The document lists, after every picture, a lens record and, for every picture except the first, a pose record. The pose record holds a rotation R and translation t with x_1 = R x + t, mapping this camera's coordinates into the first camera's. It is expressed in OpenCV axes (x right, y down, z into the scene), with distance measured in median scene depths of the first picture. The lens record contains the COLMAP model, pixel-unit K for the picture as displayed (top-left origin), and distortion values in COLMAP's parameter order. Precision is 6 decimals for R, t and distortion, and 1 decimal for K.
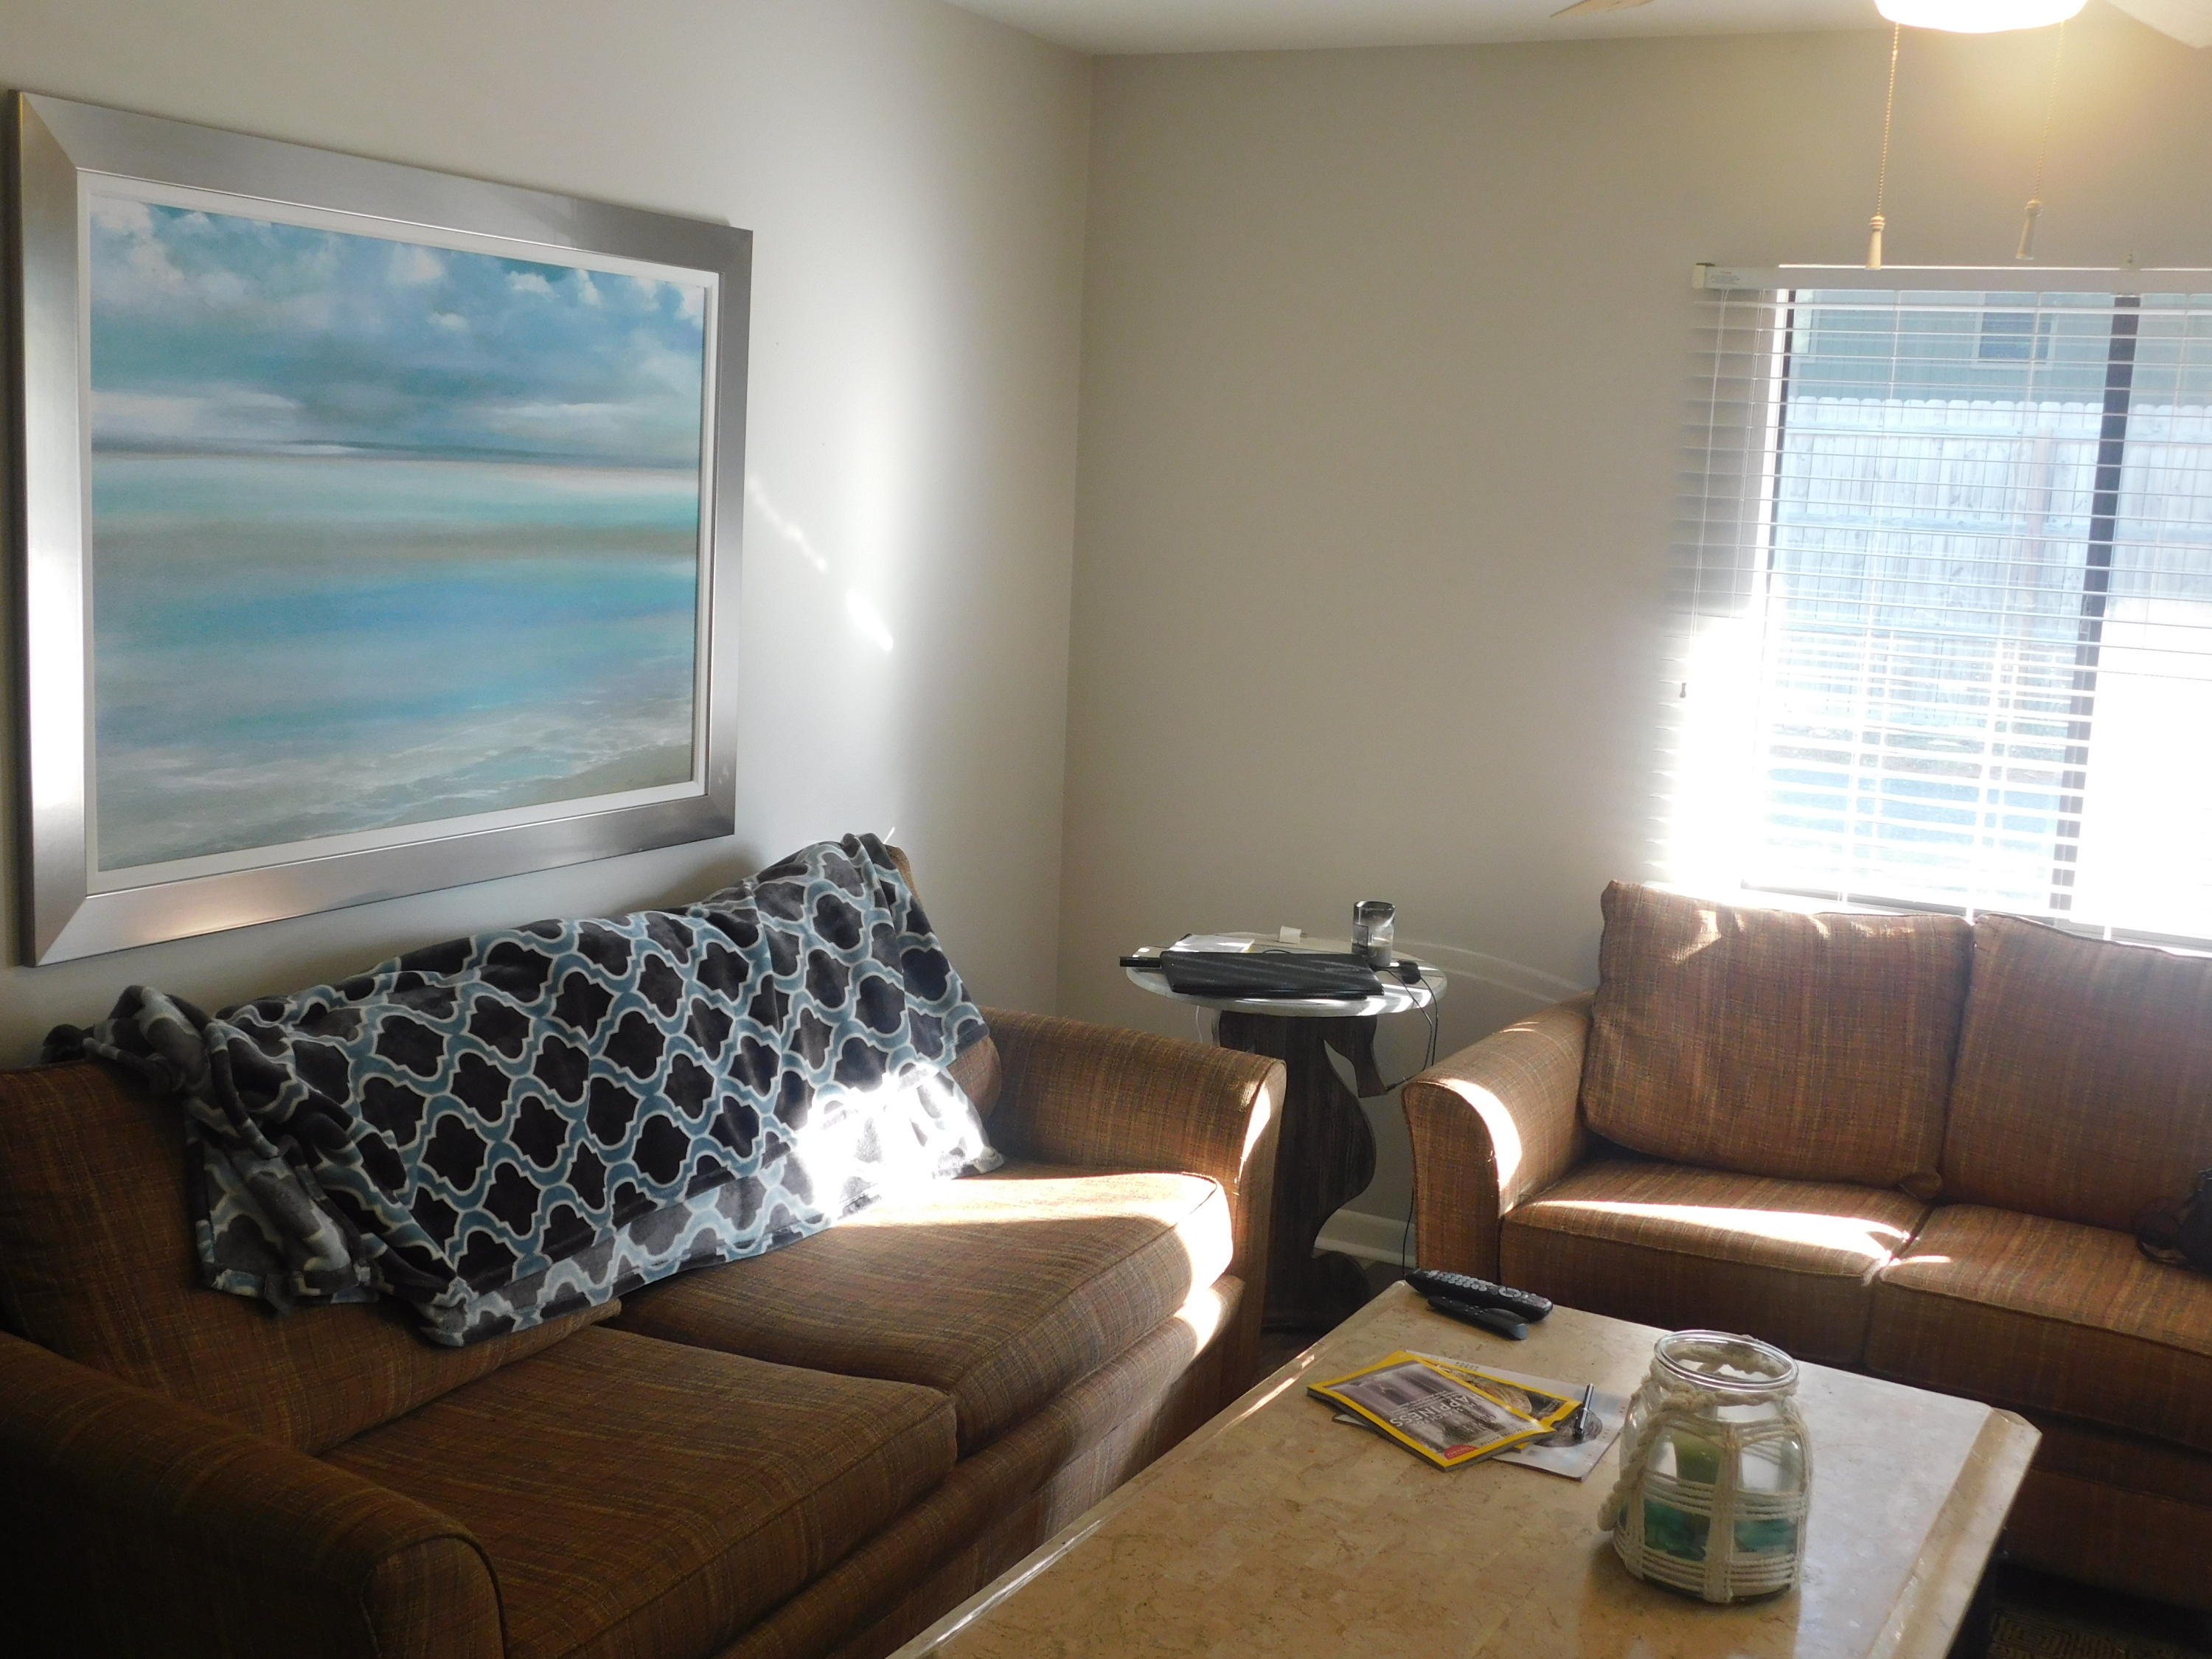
lens RADIAL K [[2365.3, 0, 1106.0], [0, 2365.3, 829.5], [0, 0, 1]] dist [-0.005091, 0.011707]
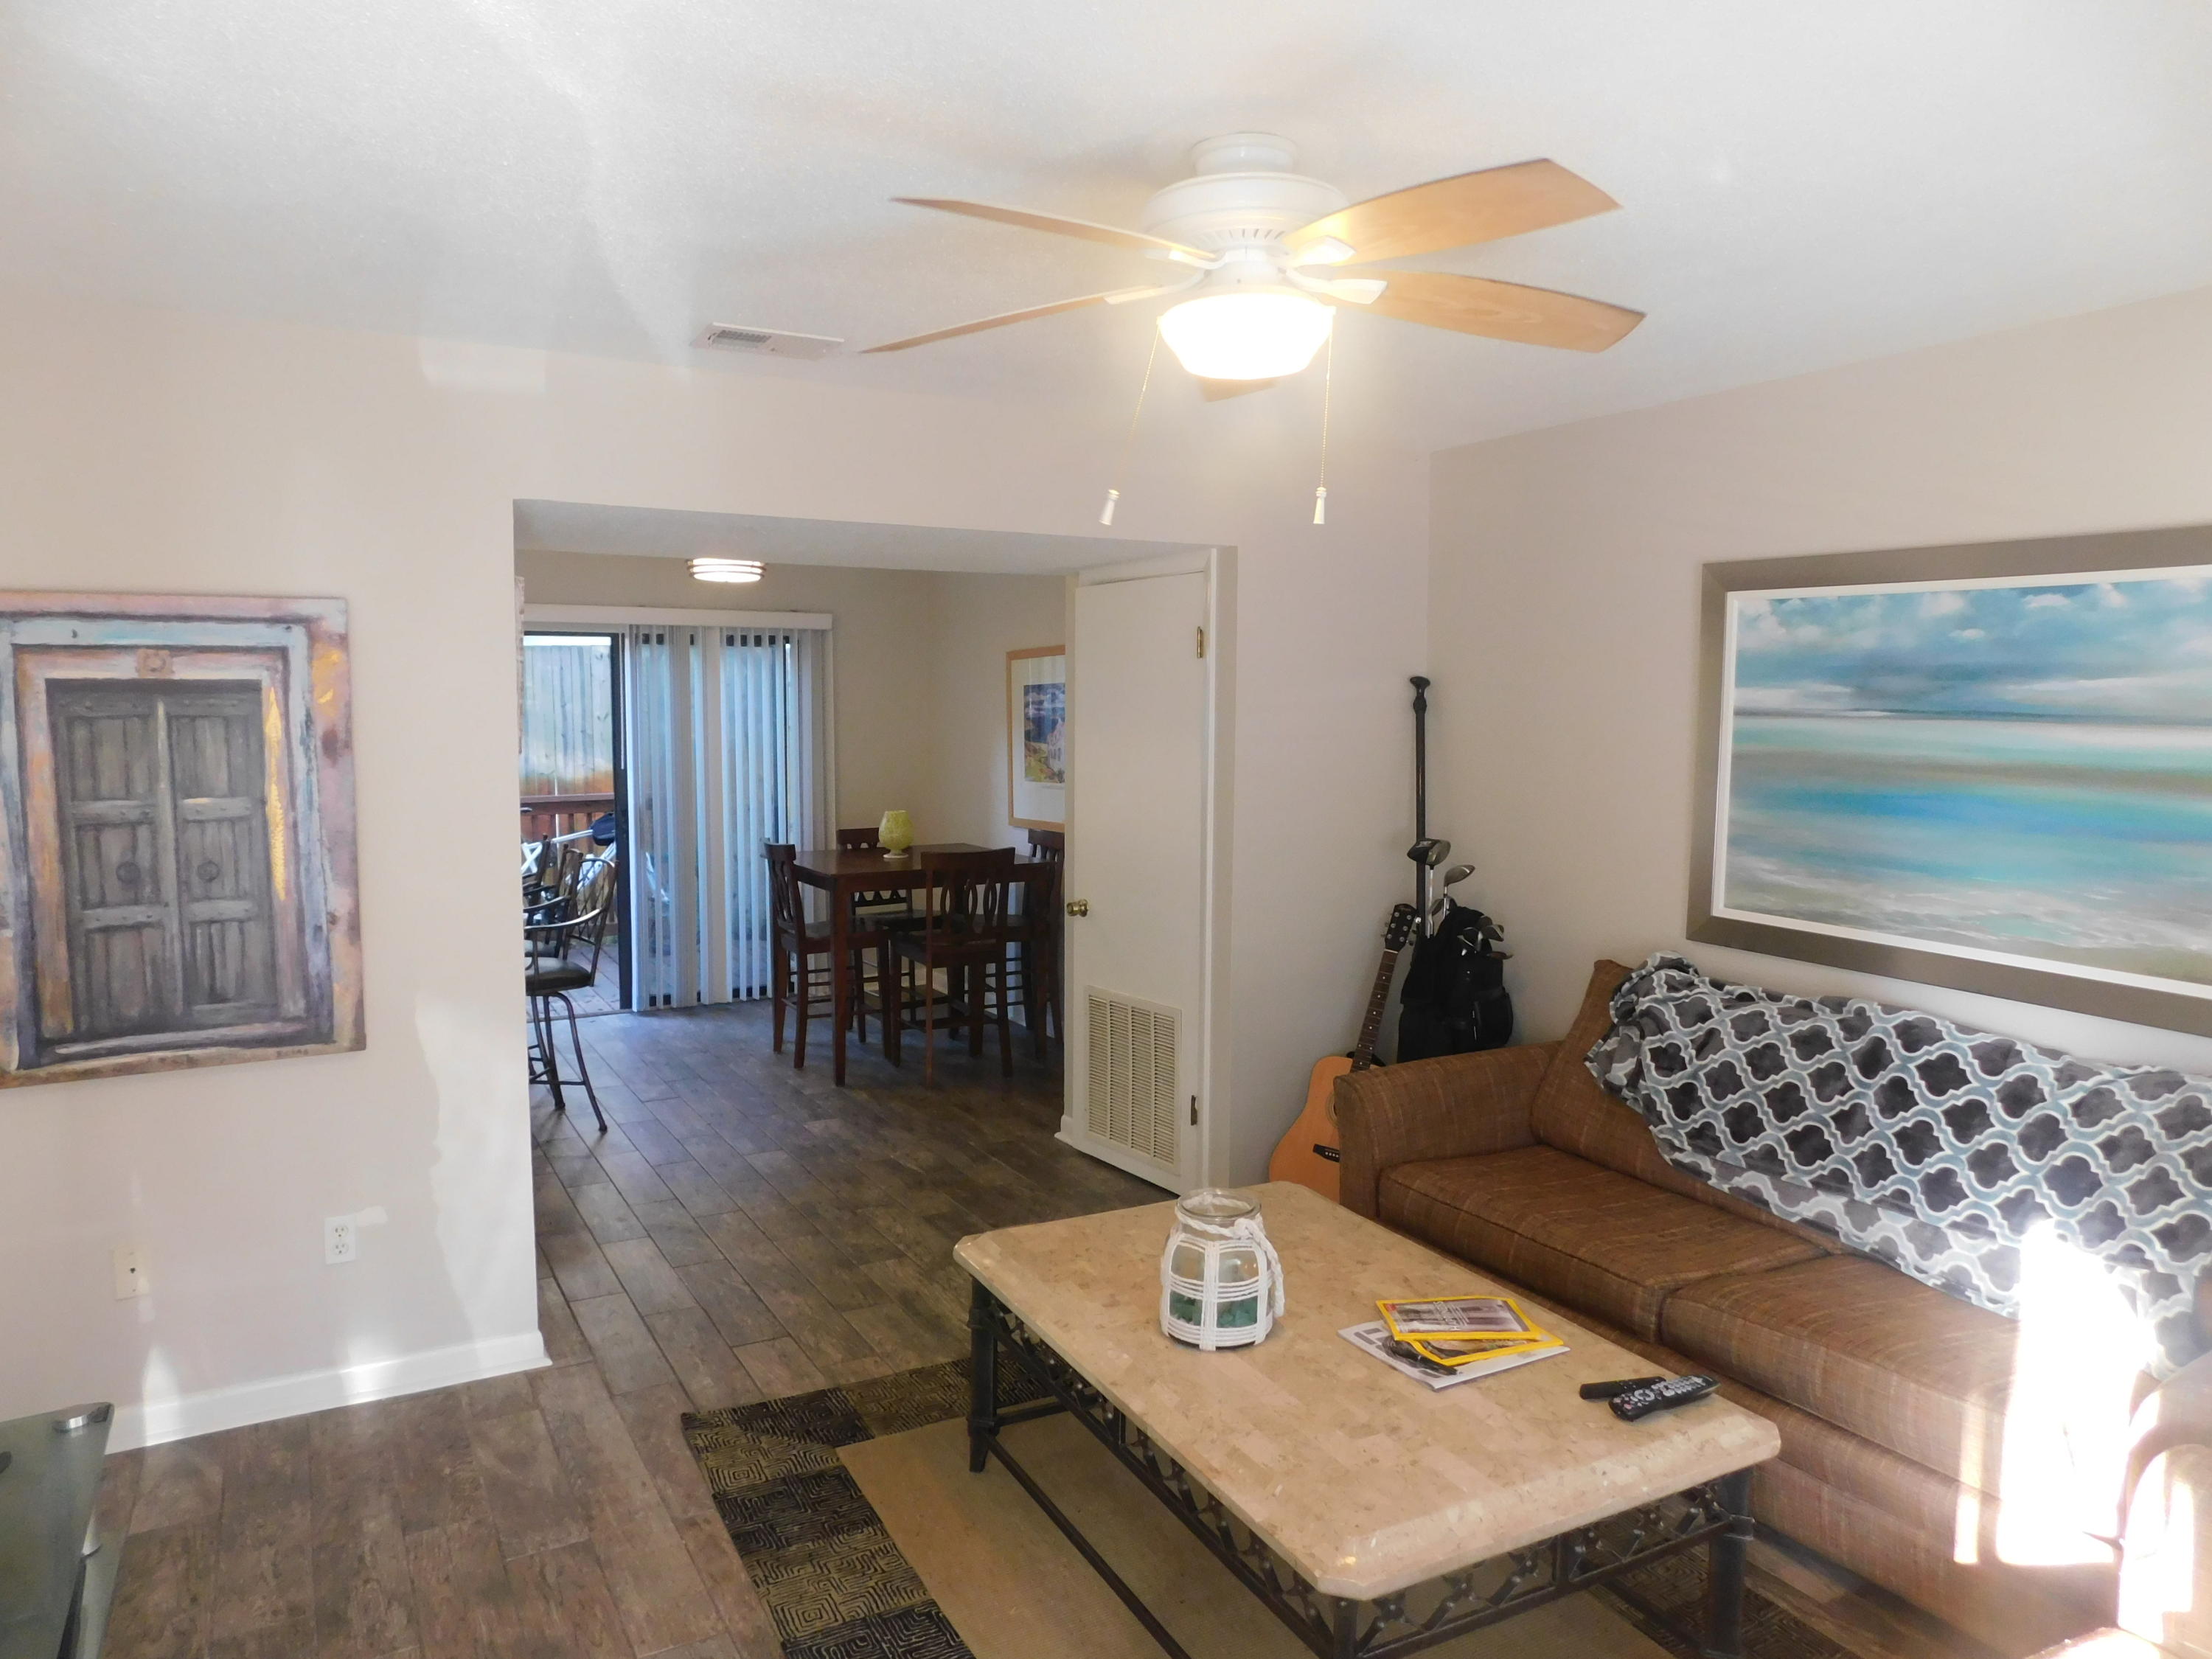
lens RADIAL K [[1511.5, 0, 1106.0], [0, 1511.5, 829.5], [0, 0, 1]] dist [-0.000367, -0.000105]
pose [[-0.554609, 0.023979, -0.831766, 0.925825], [-0.163904, 0.976854, 0.137450, -0.133209], [0.815809, 0.212561, -0.537841, 1.127917]]
